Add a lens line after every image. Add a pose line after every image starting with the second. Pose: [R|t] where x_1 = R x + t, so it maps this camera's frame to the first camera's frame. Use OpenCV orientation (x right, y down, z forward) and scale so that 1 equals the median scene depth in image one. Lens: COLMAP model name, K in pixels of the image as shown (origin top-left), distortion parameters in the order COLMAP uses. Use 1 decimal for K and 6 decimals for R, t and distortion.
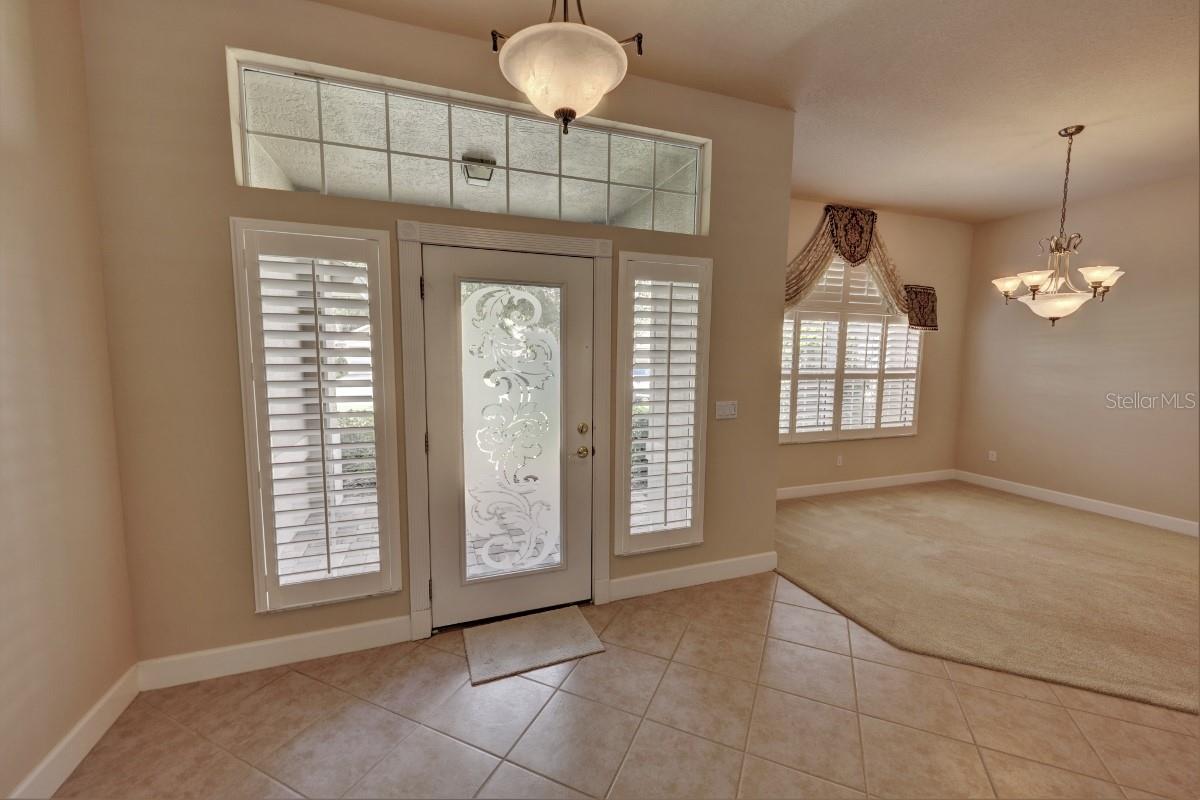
lens RADIAL K [[469.1, 0, 600.5], [0, 469.1, 398.2], [0, 0, 1]] dist [-0.001272, -0.000759]
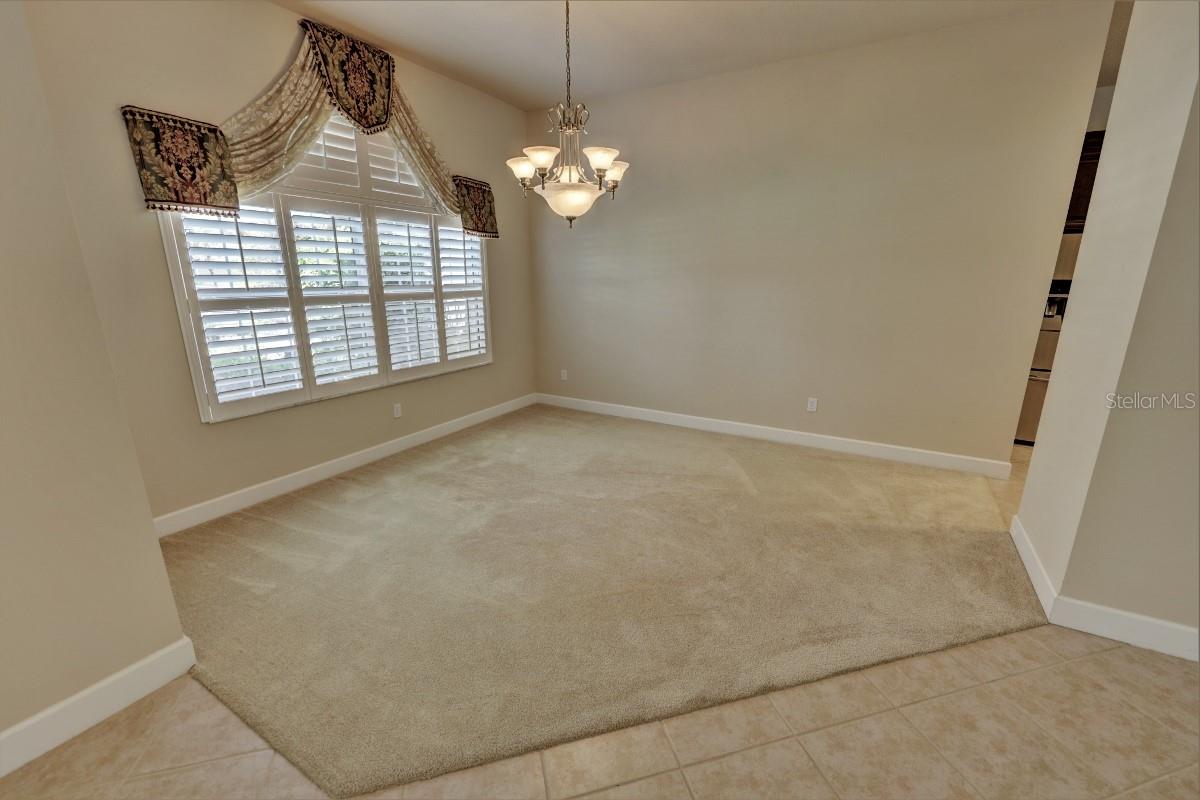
lens RADIAL K [[493.9, 0, 600.0], [0, 493.9, 400.0], [0, 0, 1]] dist [0.000380, -0.000122]
pose [[0.766166, -0.165965, 0.620843, 0.284951], [0.063606, 0.980917, 0.183727, -0.010588], [-0.639488, -0.101275, 0.762101, 0.192420]]
